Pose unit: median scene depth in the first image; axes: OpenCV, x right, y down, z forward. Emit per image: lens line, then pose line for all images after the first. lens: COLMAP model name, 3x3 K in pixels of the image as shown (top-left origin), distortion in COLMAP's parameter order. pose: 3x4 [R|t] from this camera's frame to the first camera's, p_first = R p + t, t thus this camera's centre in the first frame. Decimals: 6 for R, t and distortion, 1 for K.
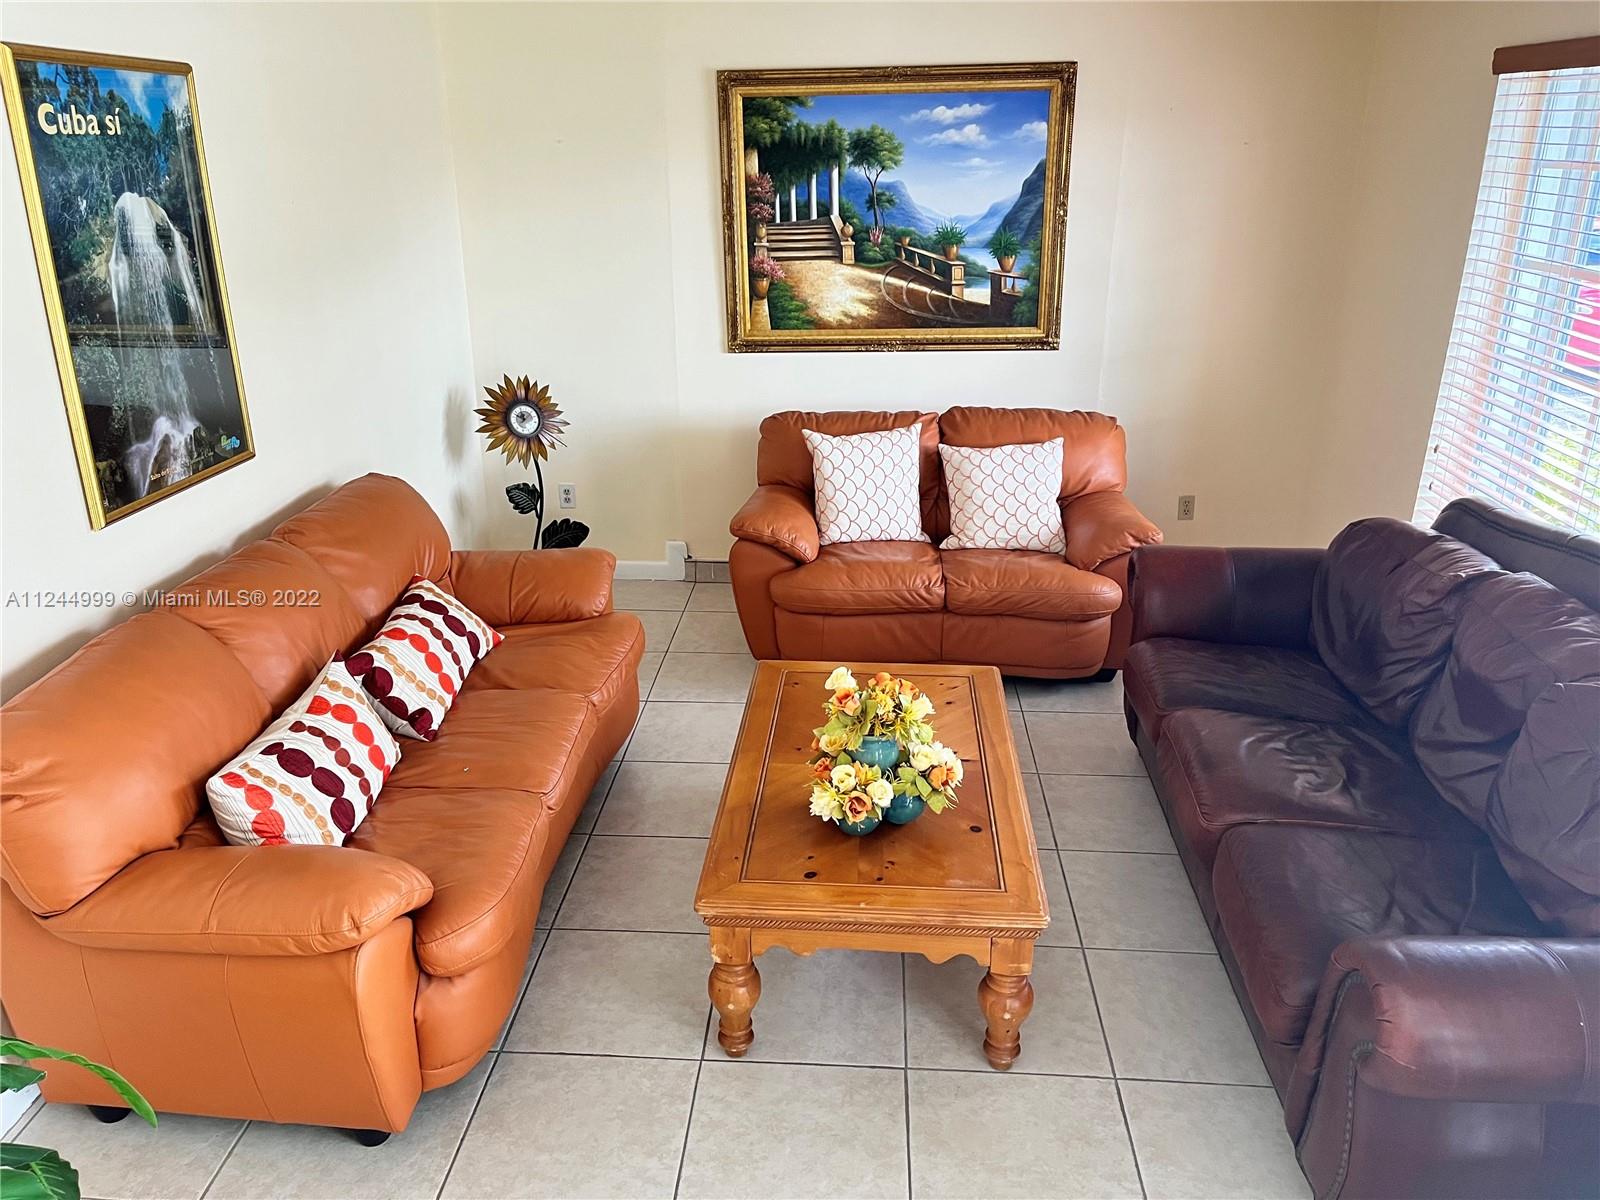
lens RADIAL K [[1201.5, 0, 798.4], [0, 1201.5, 610.2], [0, 0, 1]] dist [0.050677, -0.067961]
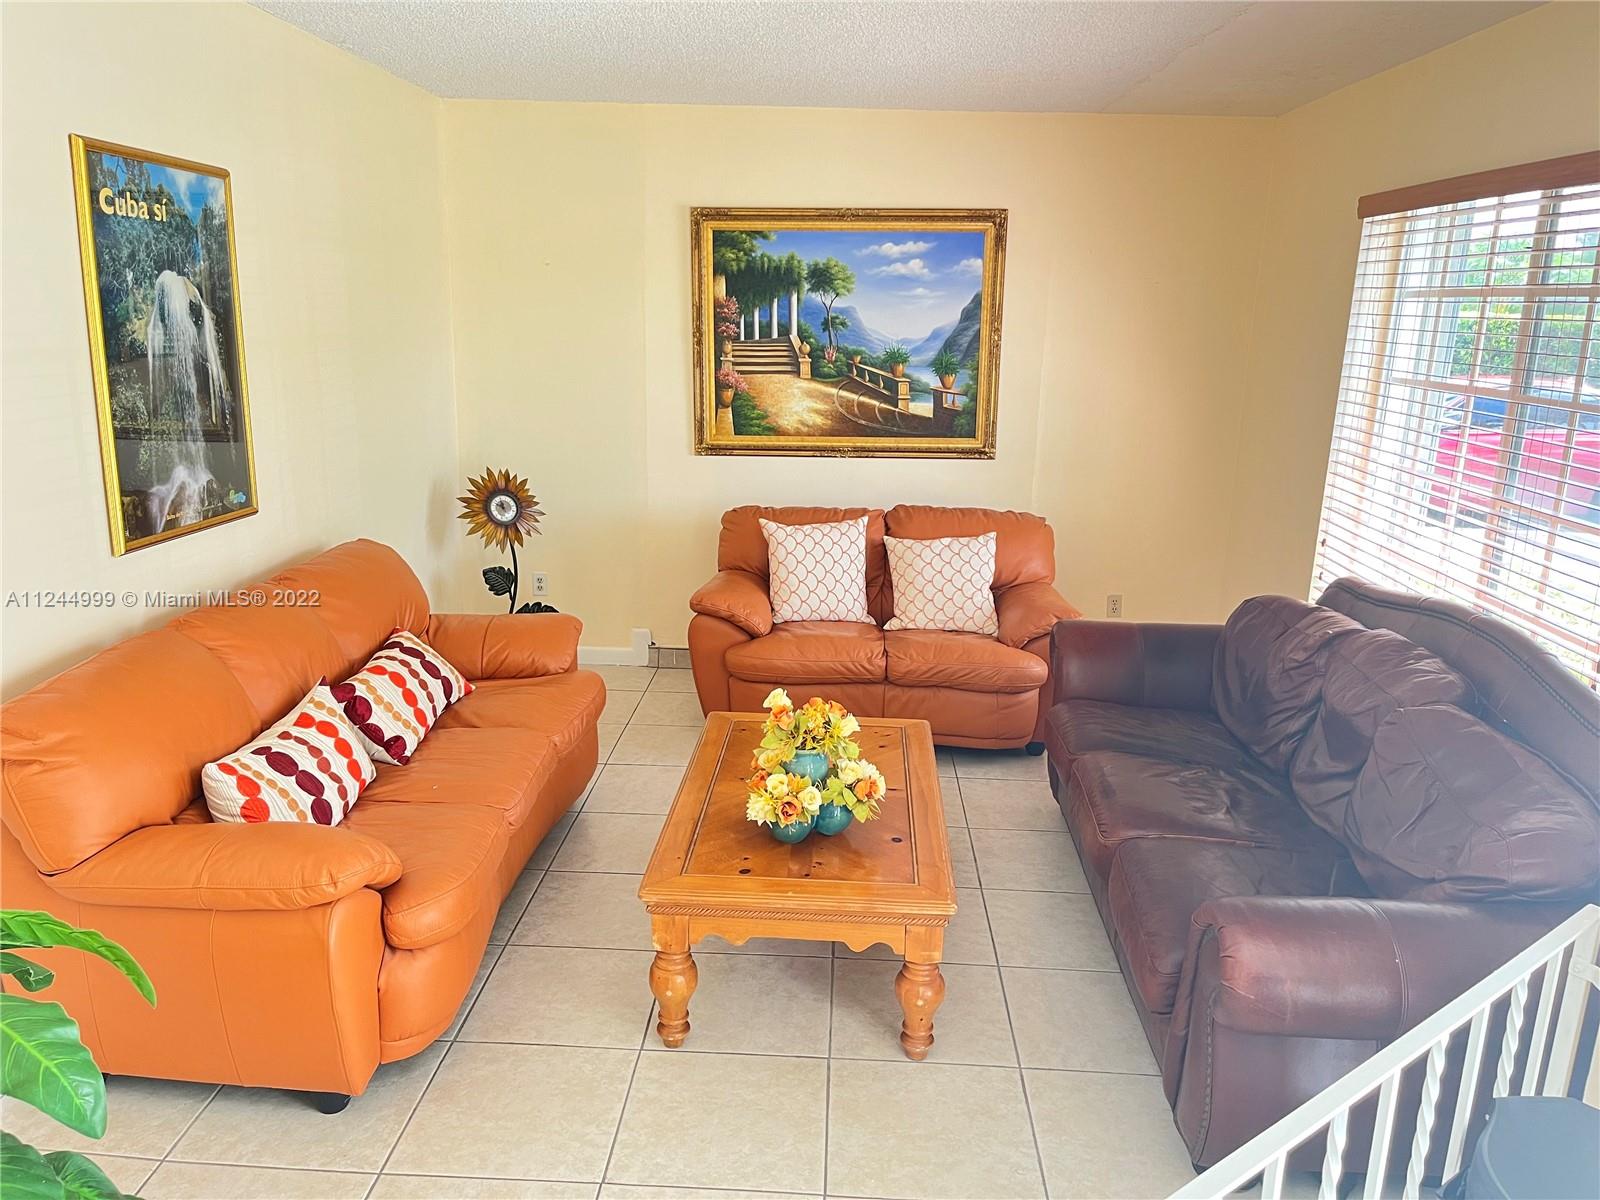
lens RADIAL K [[1201.5, 0, 803.7], [0, 1201.5, 609.0], [0, 0, 1]] dist [0.050677, -0.067961]
pose [[0.999441, 0.021098, 0.025915, 0.026473], [-0.017676, 0.991894, -0.125836, 0.104026], [-0.028360, 0.125308, 0.991712, -0.114868]]
